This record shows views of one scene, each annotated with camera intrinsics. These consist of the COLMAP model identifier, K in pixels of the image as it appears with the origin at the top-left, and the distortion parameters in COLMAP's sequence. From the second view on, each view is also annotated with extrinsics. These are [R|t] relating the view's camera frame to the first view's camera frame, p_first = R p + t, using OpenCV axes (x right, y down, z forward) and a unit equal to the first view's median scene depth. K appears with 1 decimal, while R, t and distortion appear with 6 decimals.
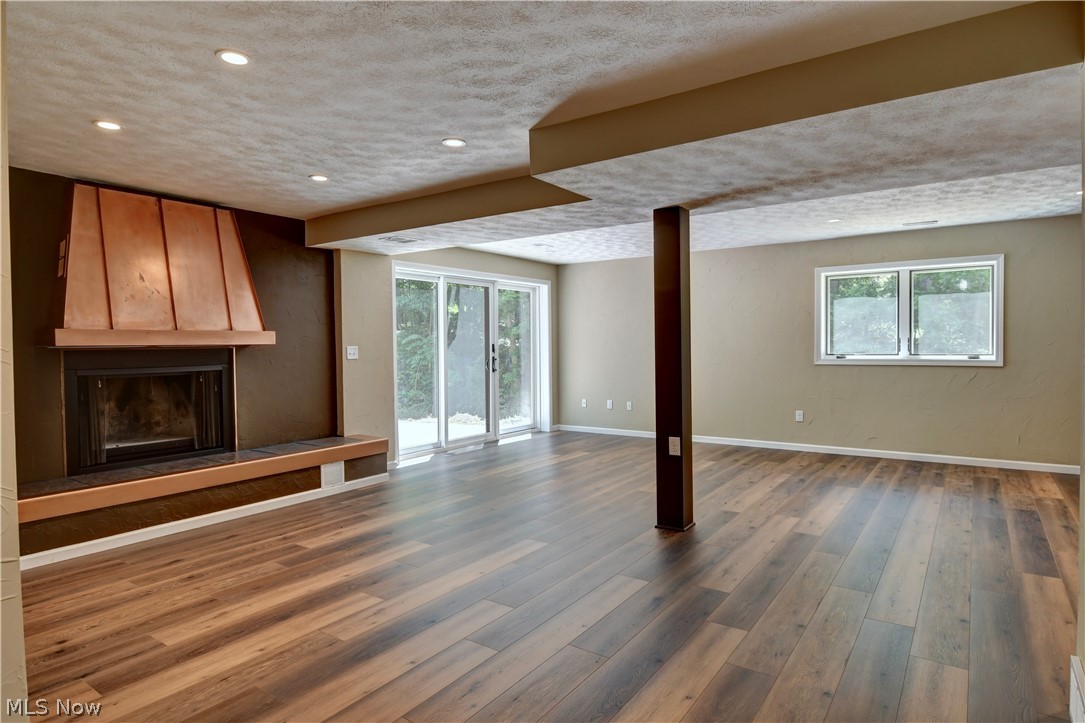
lens RADIAL K [[575.6, 0, 558.0], [0, 575.6, 360.1], [0, 0, 1]] dist [-0.004970, -0.001100]
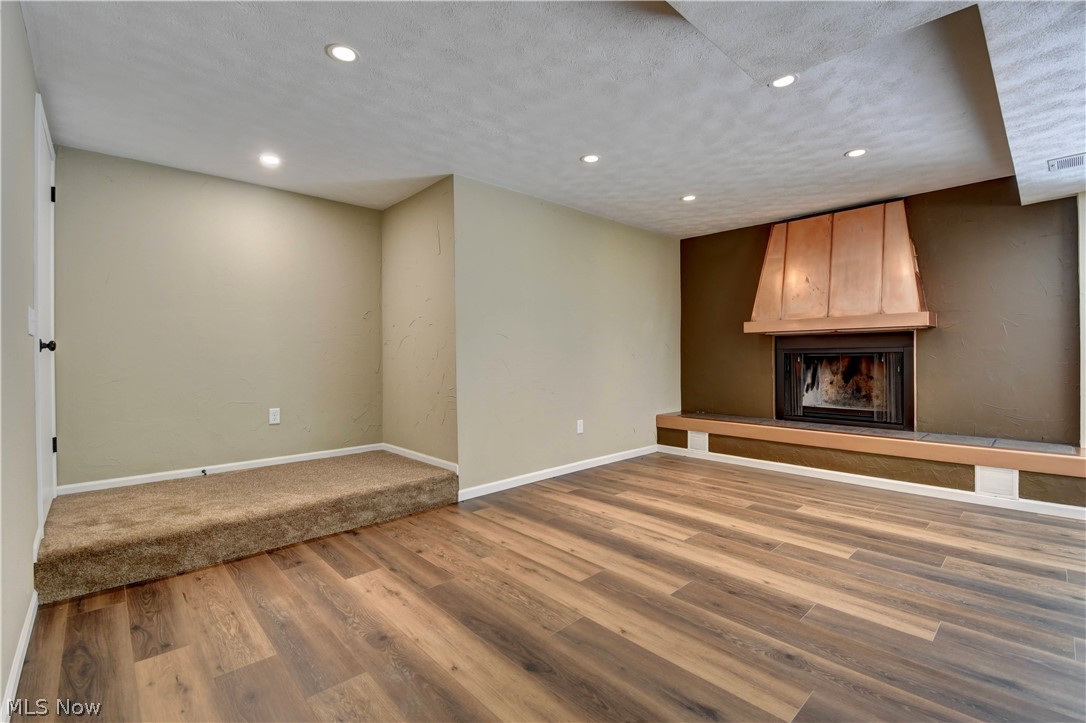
lens RADIAL K [[479.2, 0, 560.6], [0, 479.2, 359.1], [0, 0, 1]] dist [0.002065, -0.012611]
pose [[-0.197567, 0.015417, -0.980168, 0.435075], [-0.014490, 0.999721, 0.018645, 0.025068], [0.980182, 0.017886, -0.197289, 0.599234]]
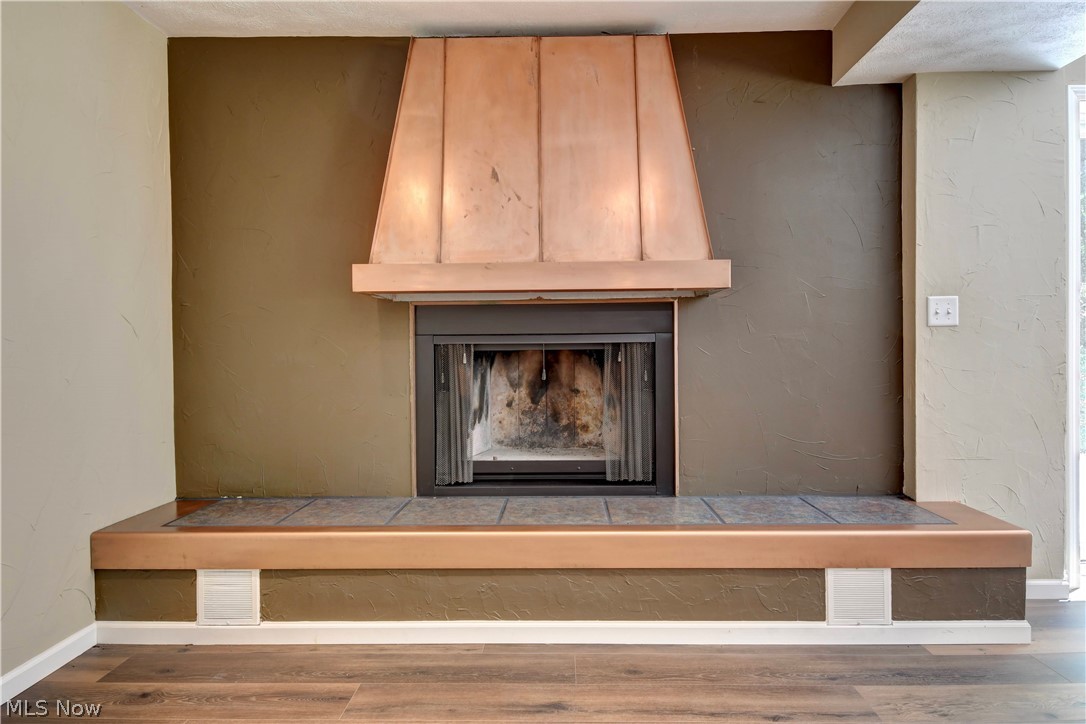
lens RADIAL K [[640.9, 0, 535.7], [0, 640.9, 356.4], [0, 0, 1]] dist [-0.004626, 0.000722]
pose [[0.522725, 0.017238, -0.852327, -0.138578], [-0.015295, 0.999824, 0.010841, 0.027872], [0.852364, 0.007370, 0.522897, 0.634649]]
